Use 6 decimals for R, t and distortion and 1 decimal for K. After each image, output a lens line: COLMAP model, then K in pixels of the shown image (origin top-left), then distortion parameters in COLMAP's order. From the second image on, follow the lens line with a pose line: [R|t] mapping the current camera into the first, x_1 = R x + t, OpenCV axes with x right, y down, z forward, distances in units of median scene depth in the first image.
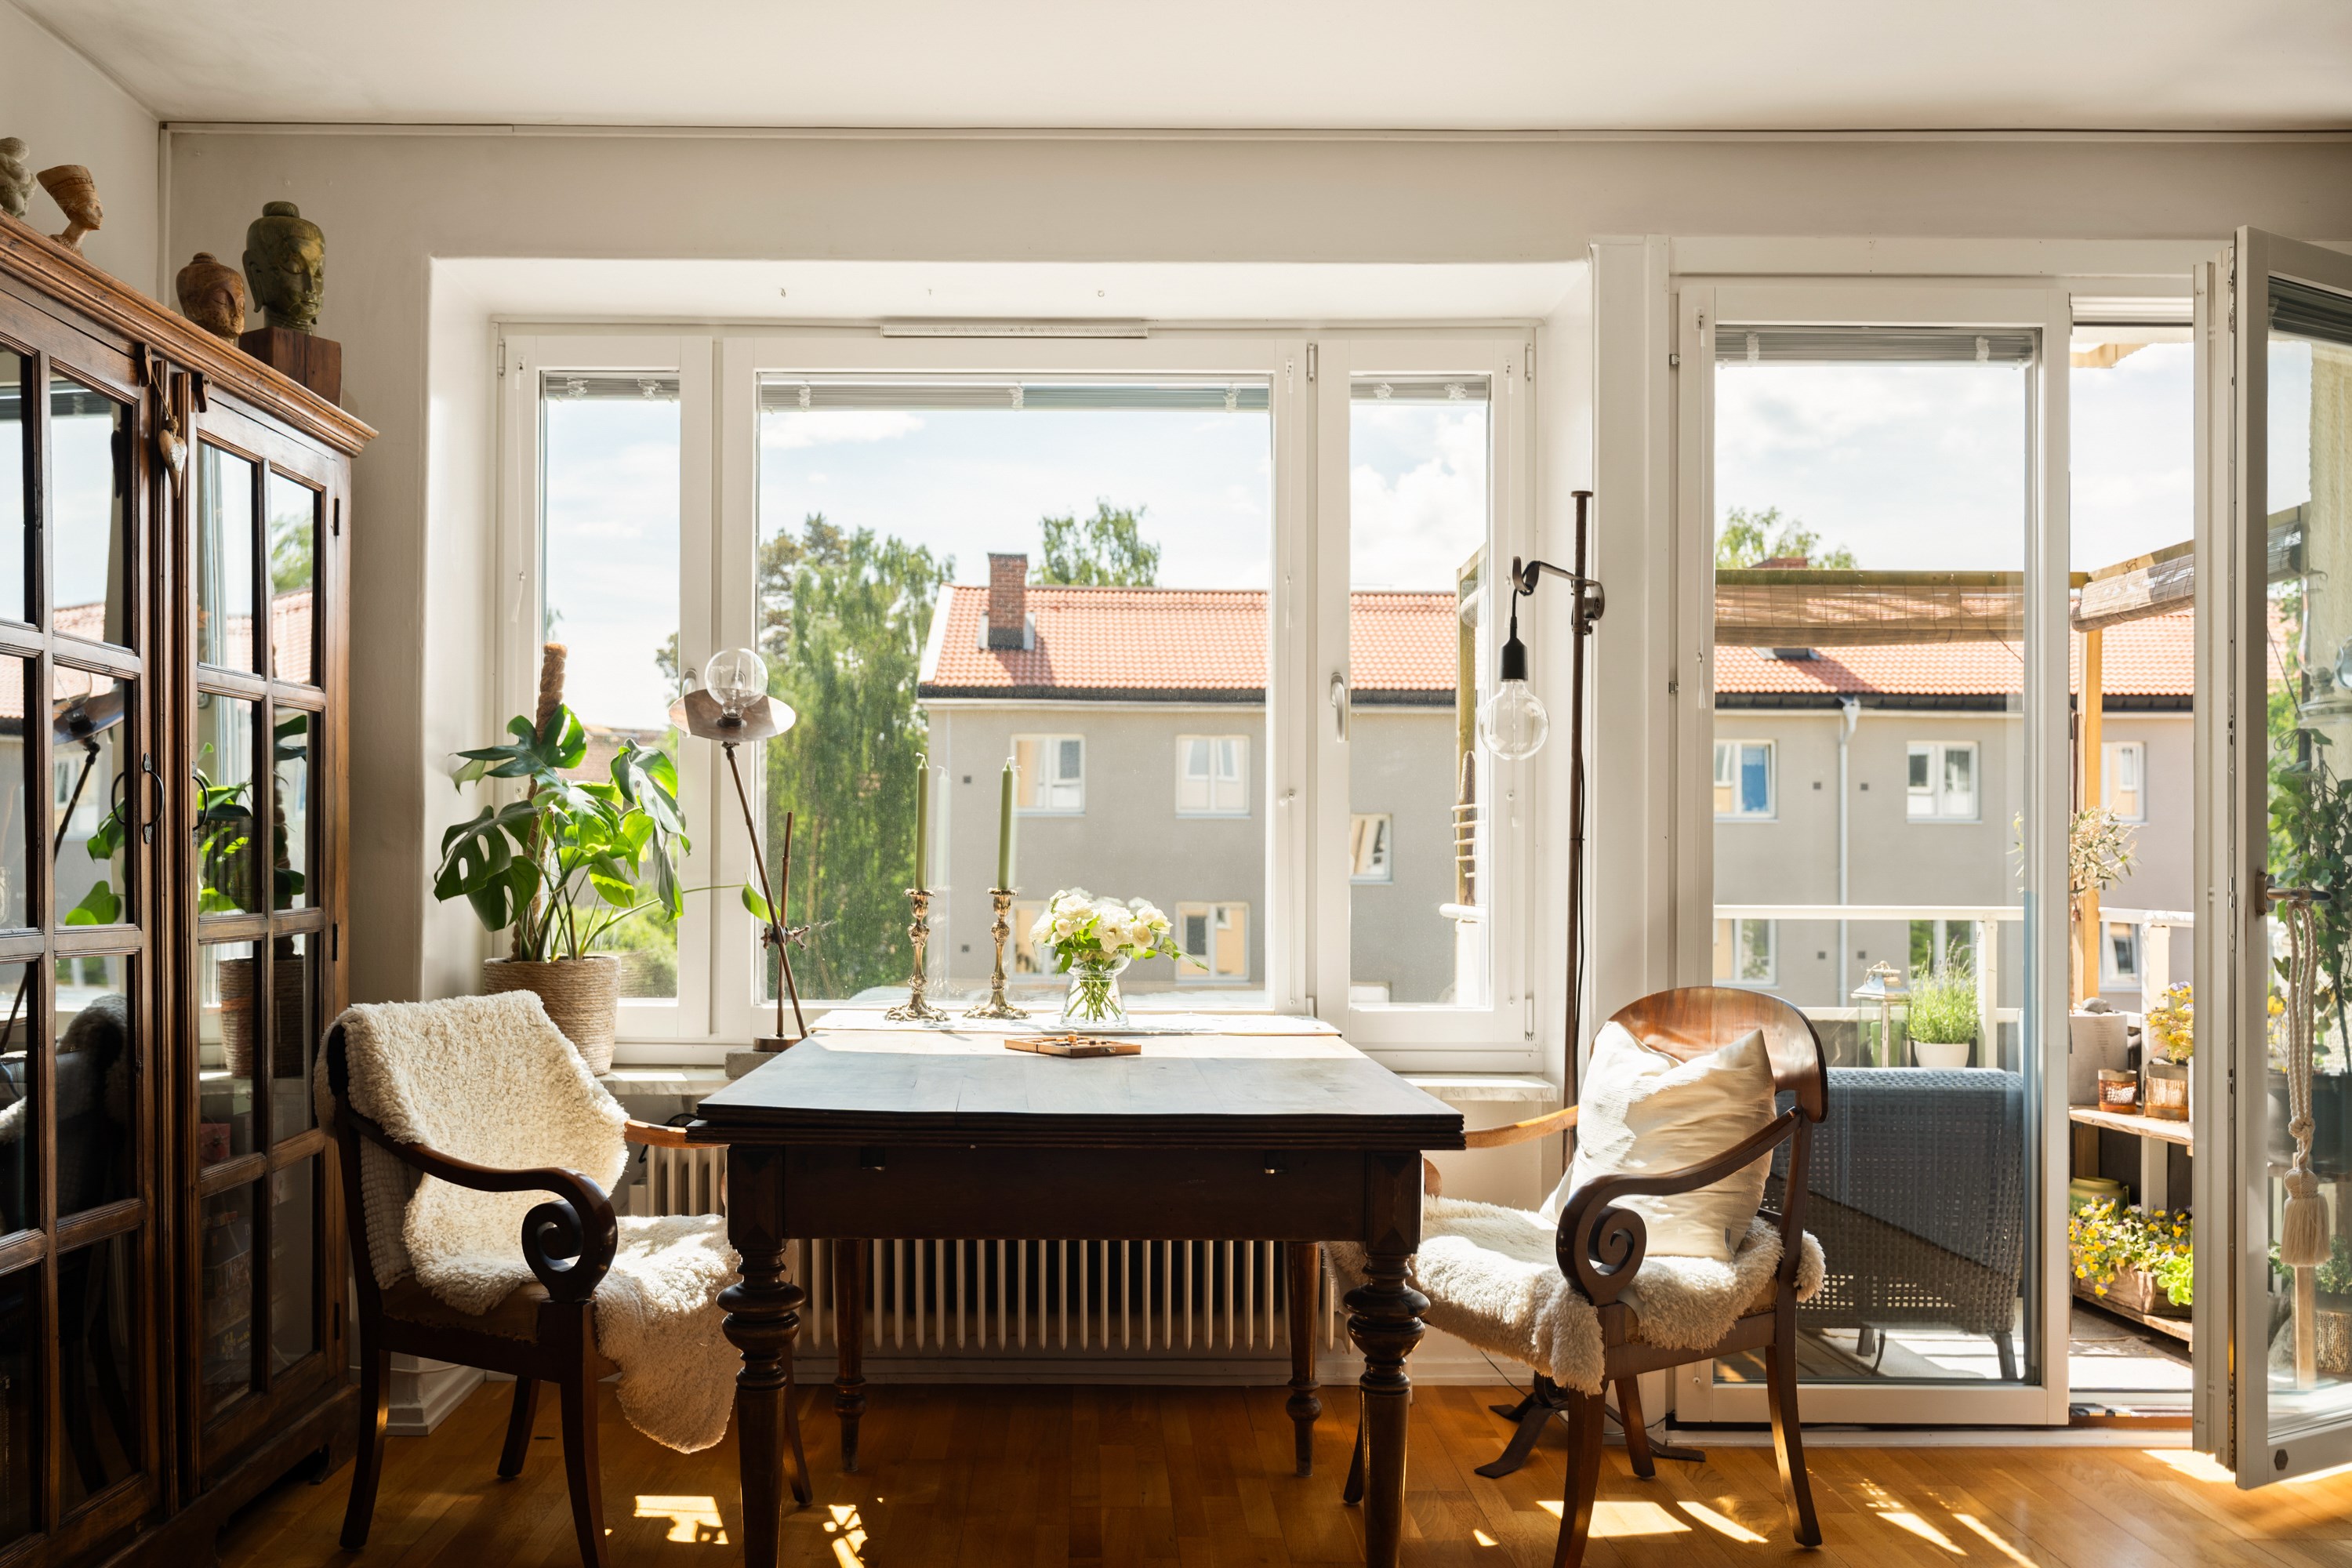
lens RADIAL K [[1937.7, 0, 1068.2], [0, 1937.7, 844.7], [0, 0, 1]] dist [-0.010421, 0.008992]
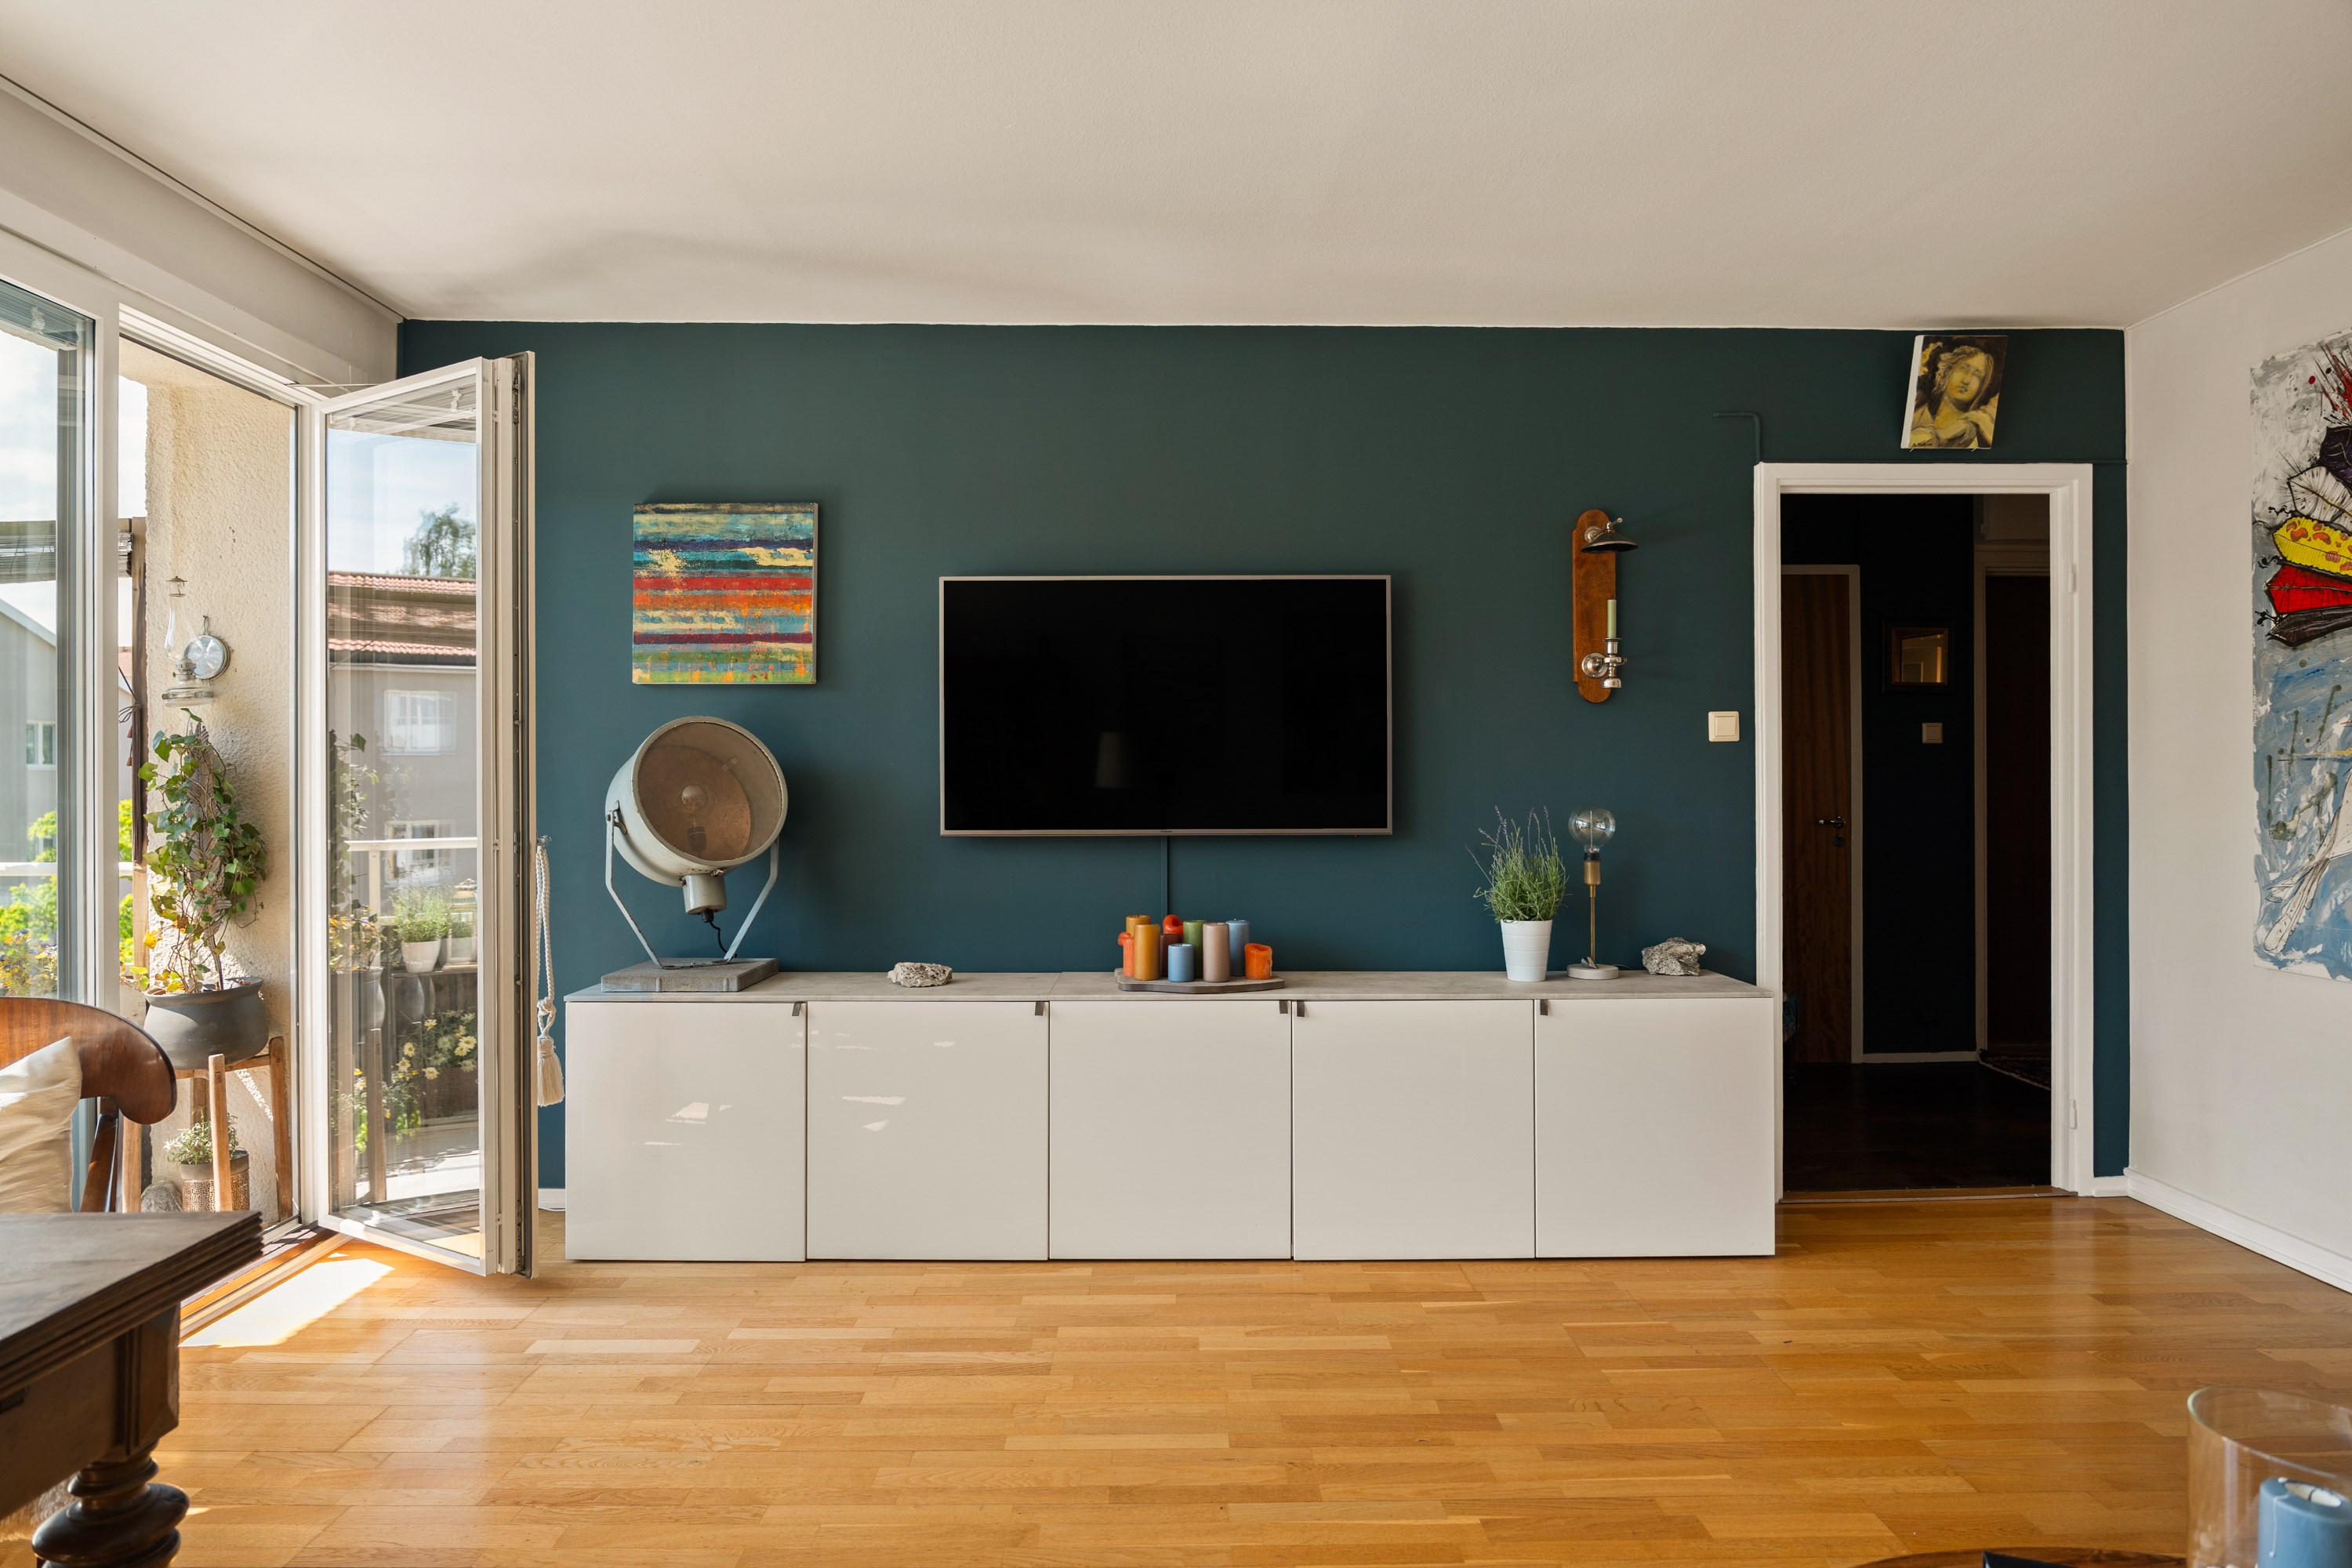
lens RADIAL K [[1310.1, 0, 1176.0], [0, 1310.1, 784.0], [0, 0, 1]] dist [-0.015747, 0.000697]
pose [[-0.015225, -0.010962, 0.999824, -0.206394], [0.000119, 0.999940, 0.010965, -0.023145], [-0.999884, 0.000286, -0.015223, 0.425002]]
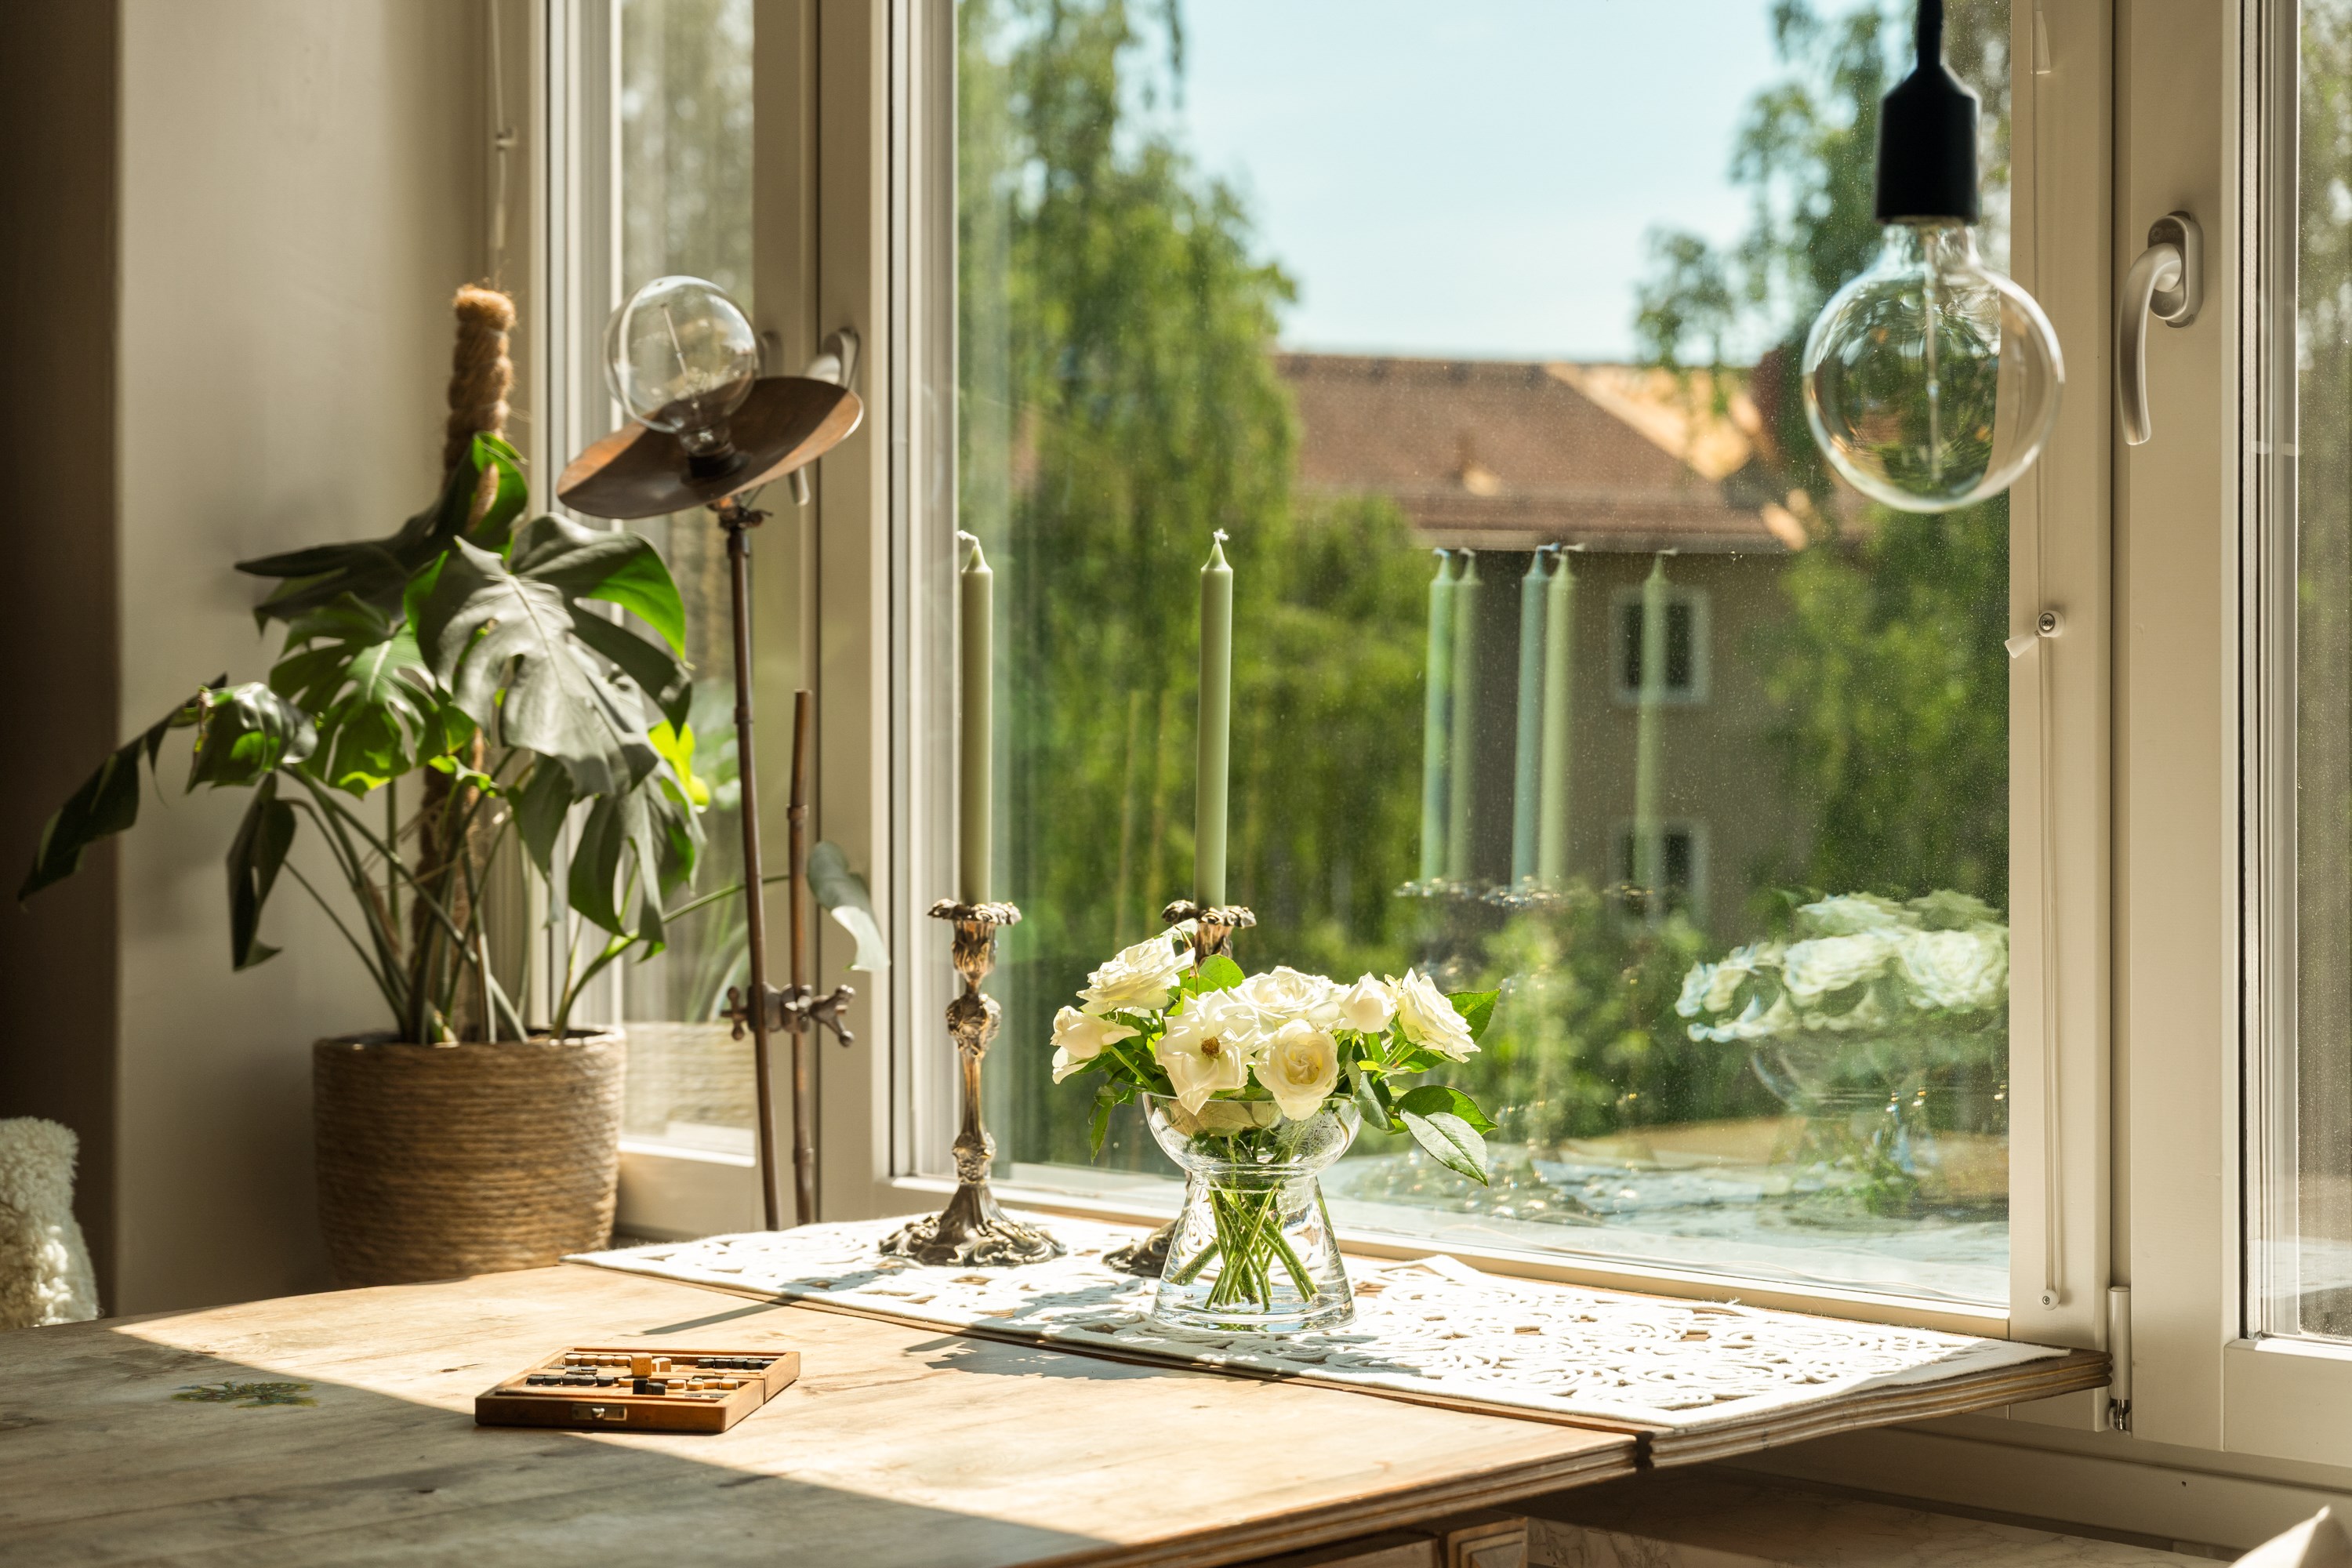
lens RADIAL K [[4260.2, 0, 1173.0], [0, 4260.2, 779.9], [0, 0, 1]] dist [-0.003327, 0.101732]
pose [[0.724685, 0.009829, -0.689010, 0.527614], [0.007873, 0.999715, 0.022542, -0.018539], [0.689035, -0.021761, 0.724401, 0.464047]]
